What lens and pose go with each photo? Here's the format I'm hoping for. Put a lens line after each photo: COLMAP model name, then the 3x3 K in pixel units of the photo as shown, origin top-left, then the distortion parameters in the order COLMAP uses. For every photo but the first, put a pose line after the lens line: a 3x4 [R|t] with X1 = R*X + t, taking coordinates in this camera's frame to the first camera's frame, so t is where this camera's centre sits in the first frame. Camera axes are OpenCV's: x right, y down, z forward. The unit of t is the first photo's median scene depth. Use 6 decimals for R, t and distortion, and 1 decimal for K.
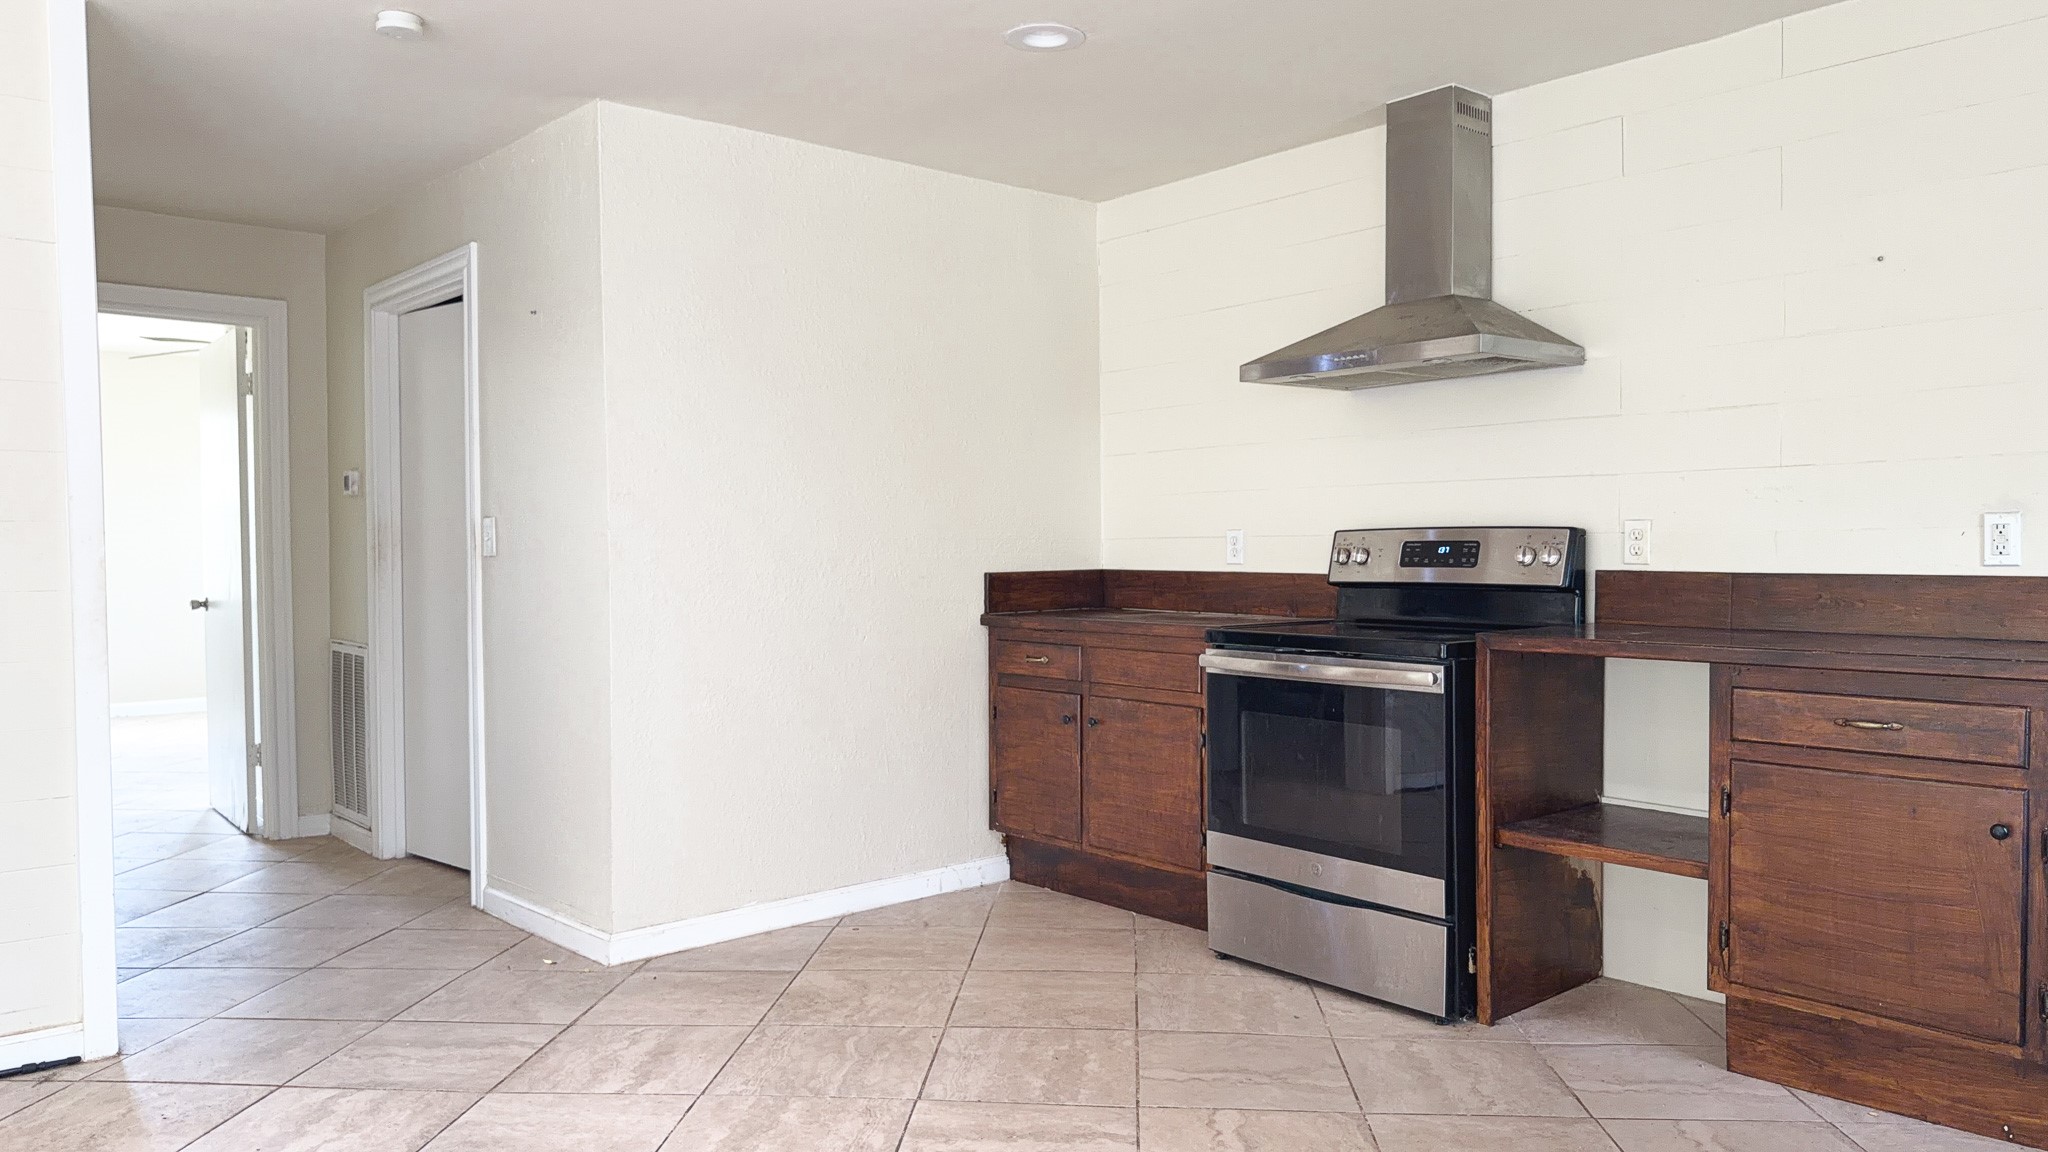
lens RADIAL K [[1423.2, 0, 1024.0], [0, 1423.2, 576.0], [0, 0, 1]] dist [0.072661, -0.095271]
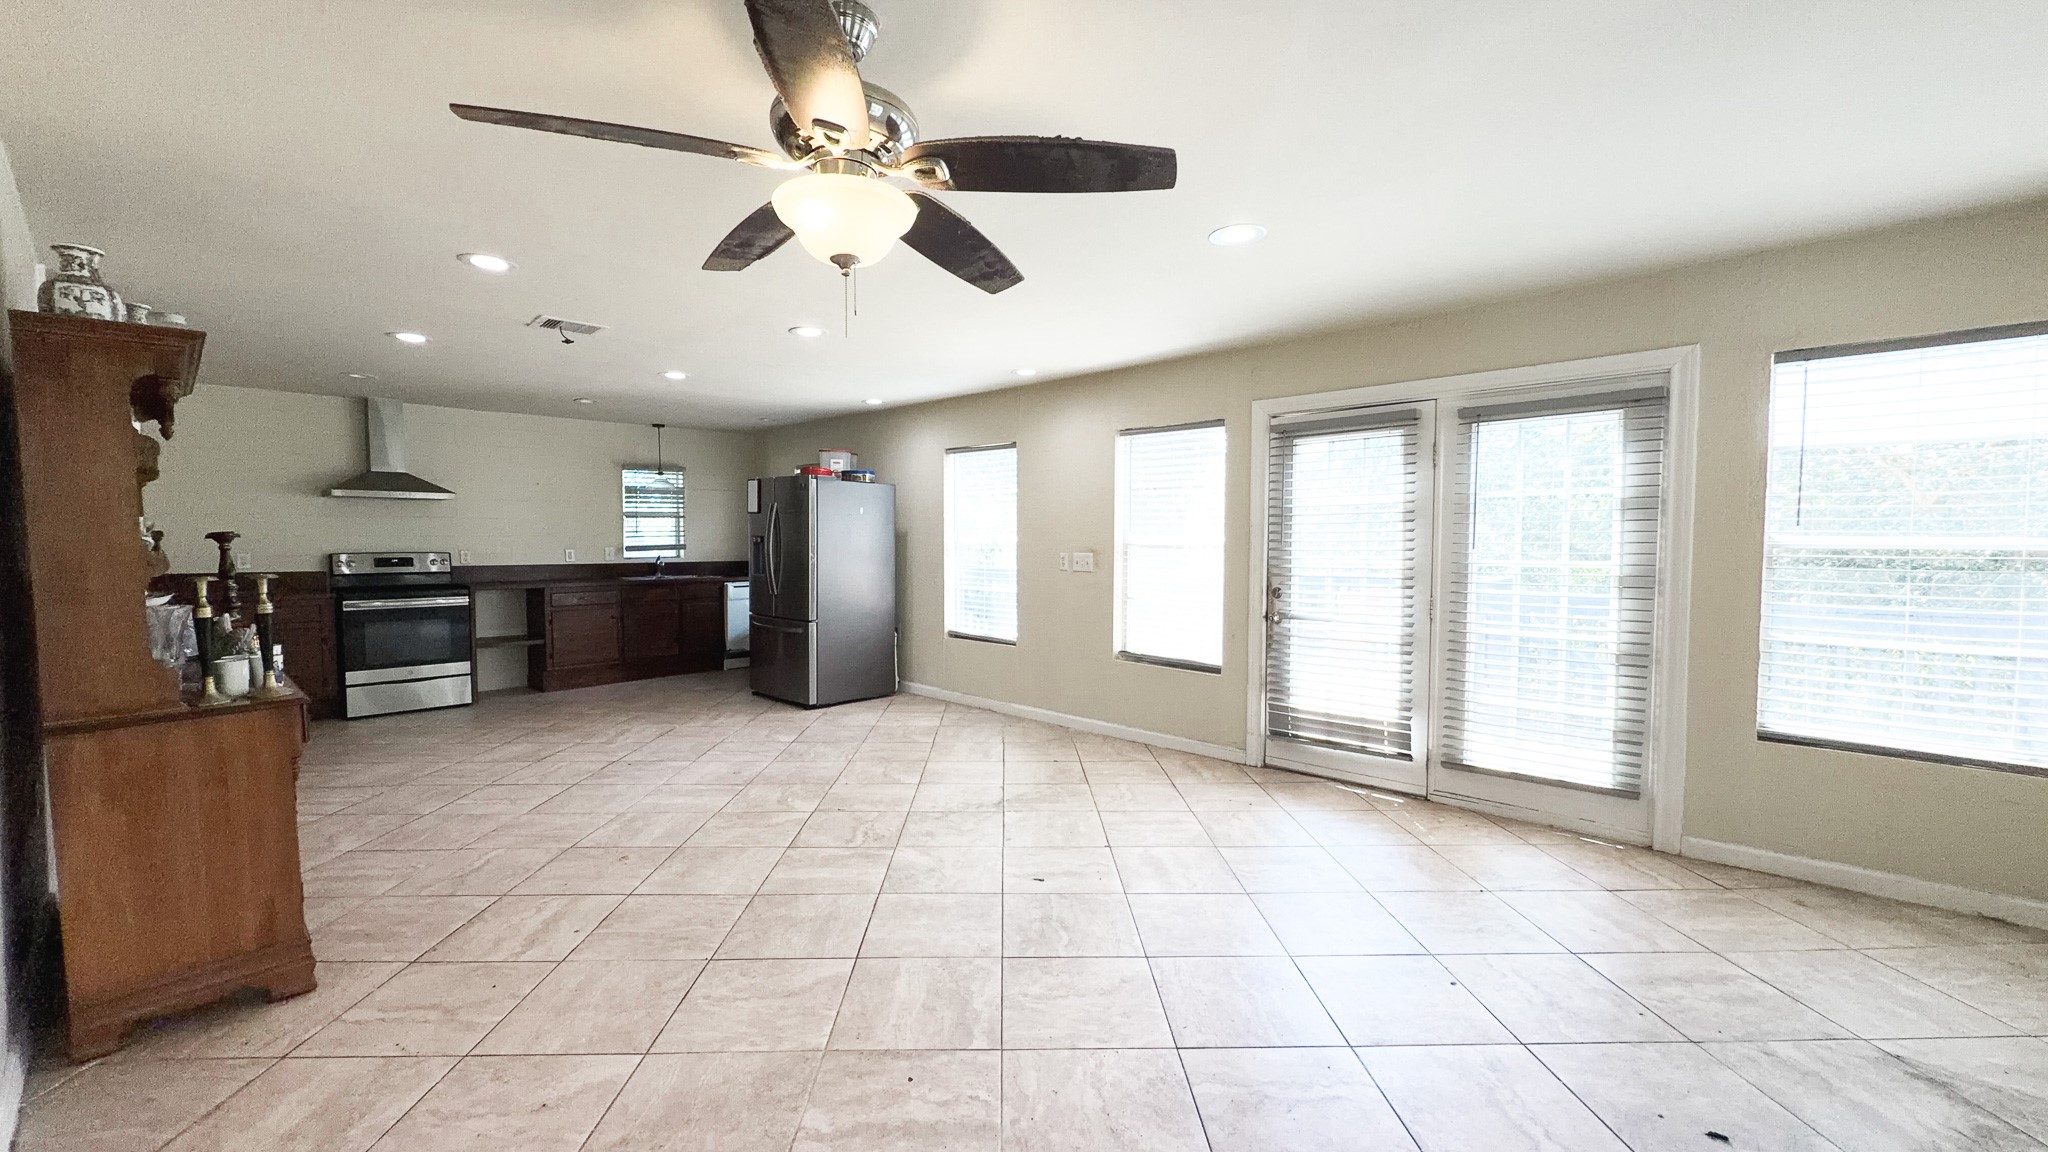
lens RADIAL K [[813.9, 0, 1024.0], [0, 813.9, 576.0], [0, 0, 1]] dist [-0.000015, -0.000157]
pose [[-0.088919, -0.042274, 0.995141, -1.479776], [0.020969, 0.998798, 0.044303, -0.035242], [-0.995818, 0.024806, -0.087926, -0.091429]]
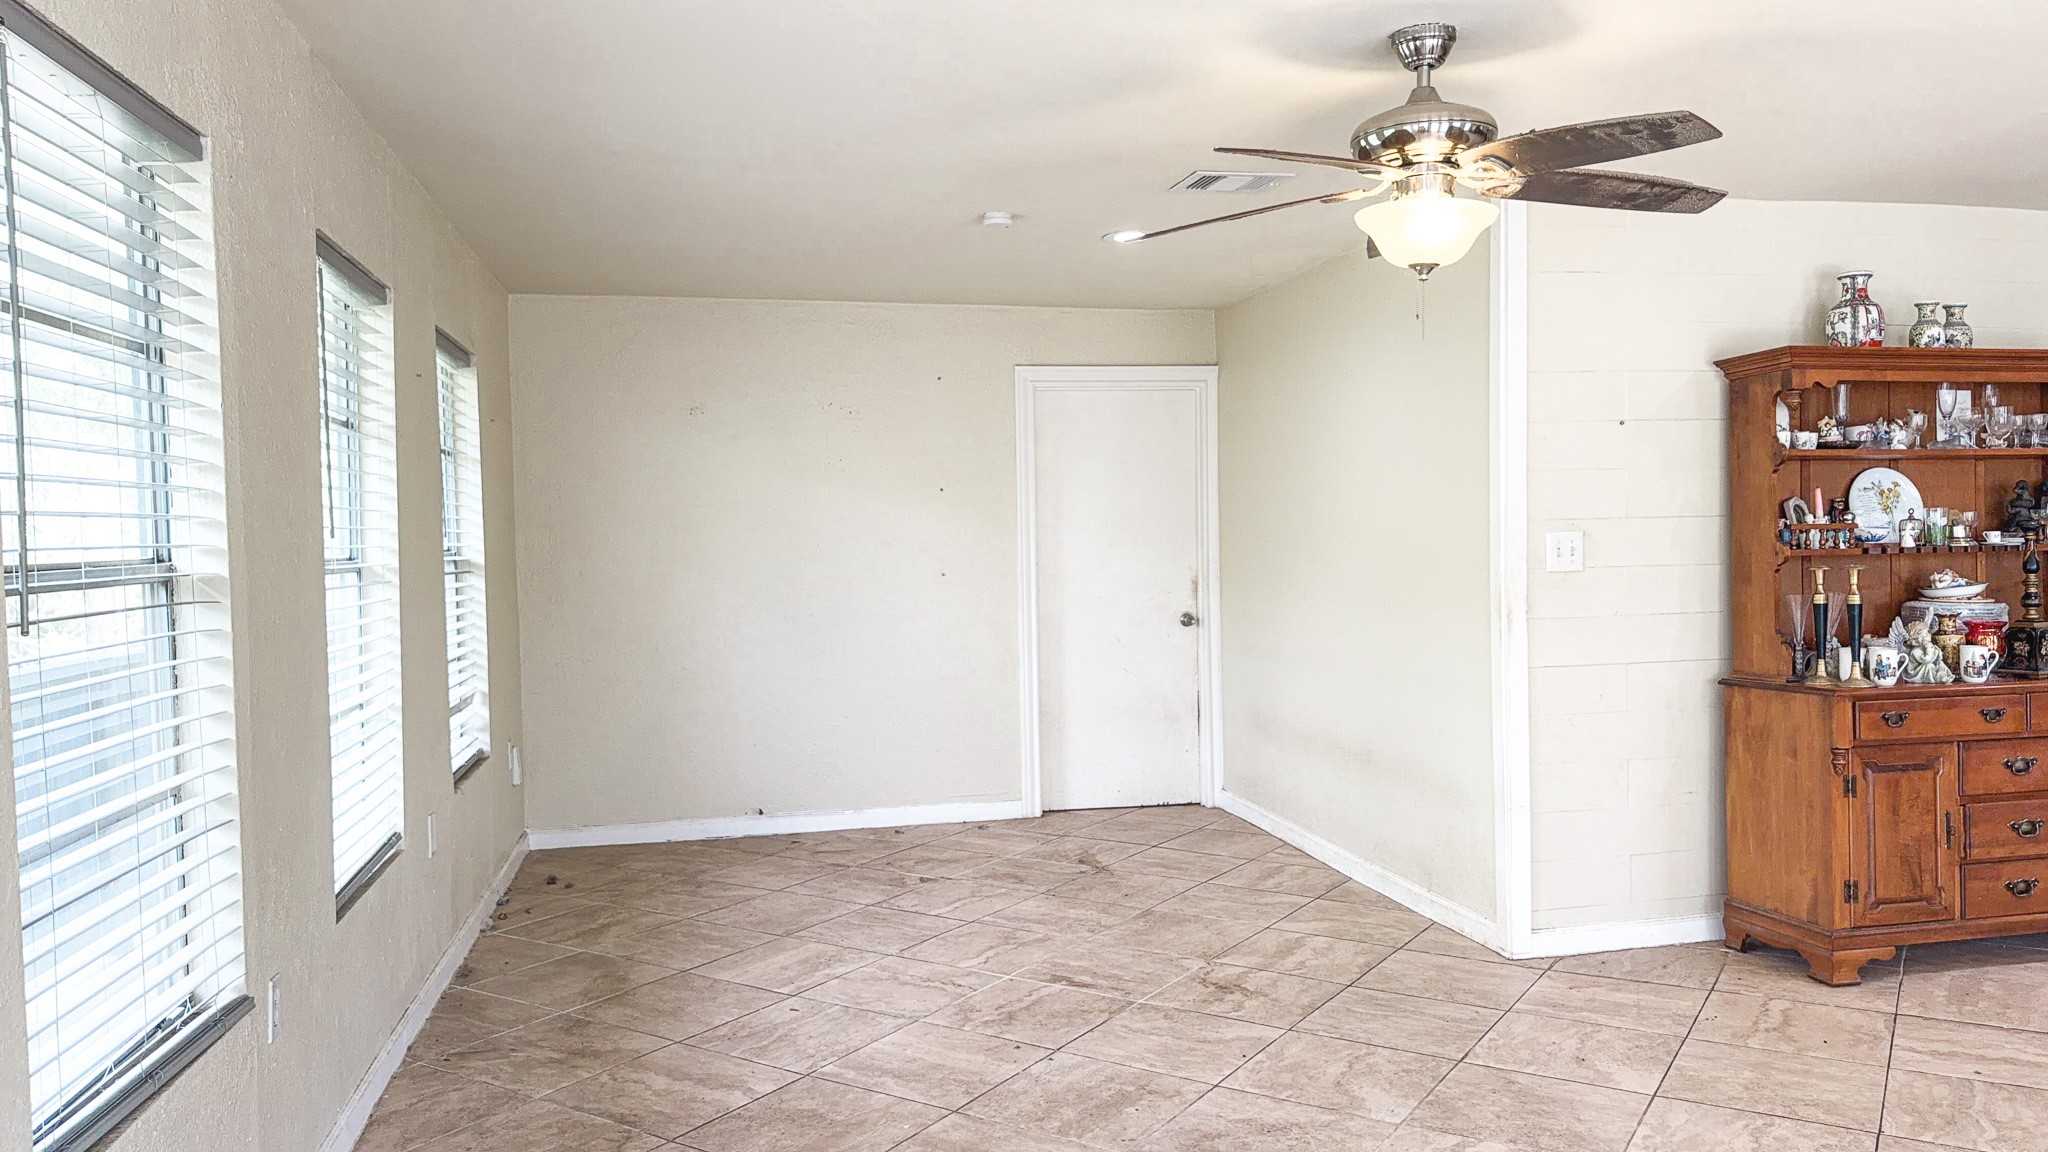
lens RADIAL K [[1423.2, 0, 1024.0], [0, 1423.2, 576.0], [0, 0, 1]] dist [0.072661, -0.095271]
pose [[0.872252, 0.001504, -0.489054, -0.839646], [0.003186, 0.999957, 0.008759, -0.025461], [0.489046, -0.009198, 0.872210, -0.831940]]
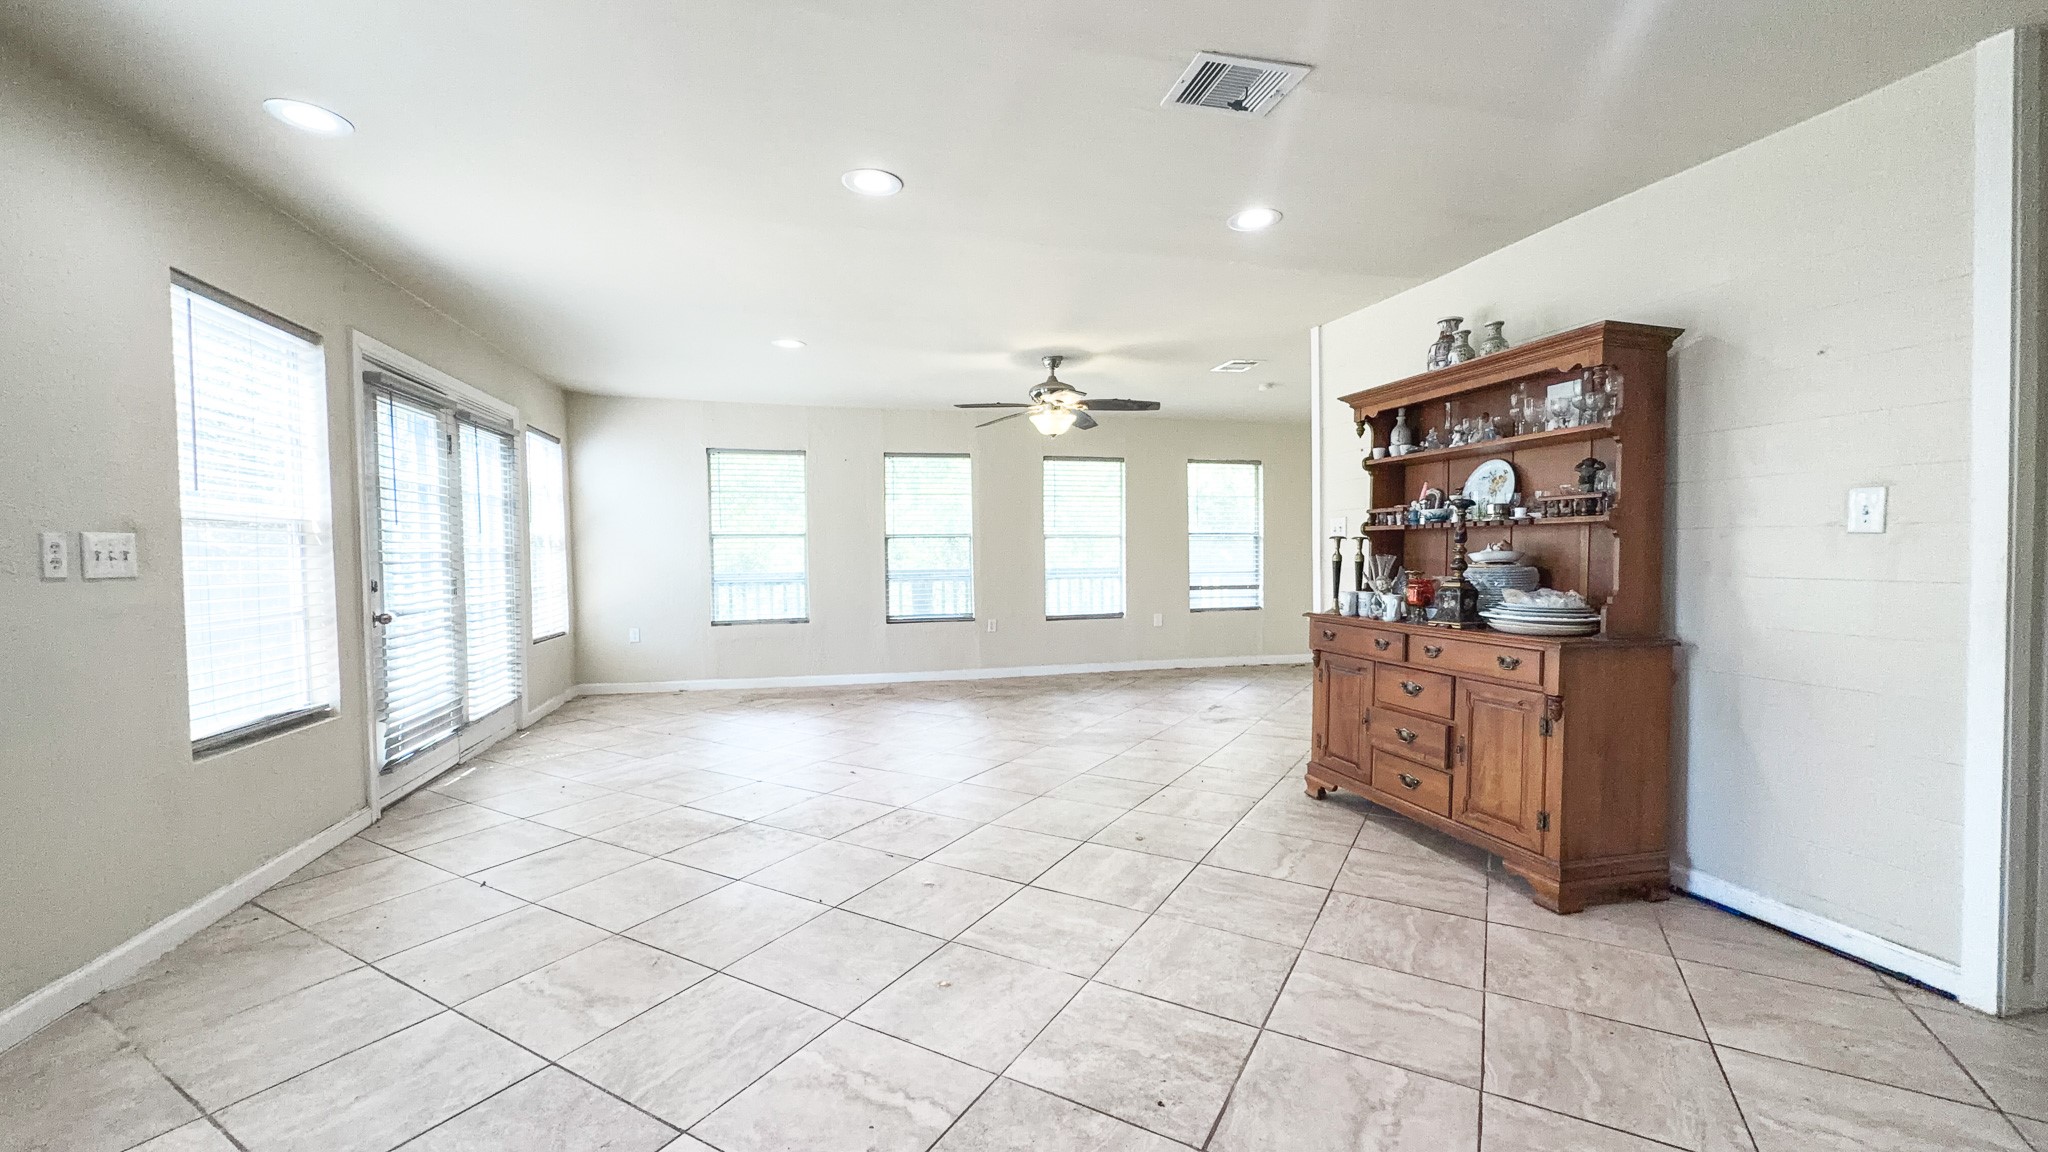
lens RADIAL K [[813.9, 0, 1024.0], [0, 813.9, 576.0], [0, 0, 1]] dist [-0.000015, -0.000157]
pose [[-0.443587, 0.036210, -0.895499, 0.185116], [-0.012247, 0.998845, 0.046456, -0.013829], [0.896148, 0.031575, -0.442631, 0.514240]]
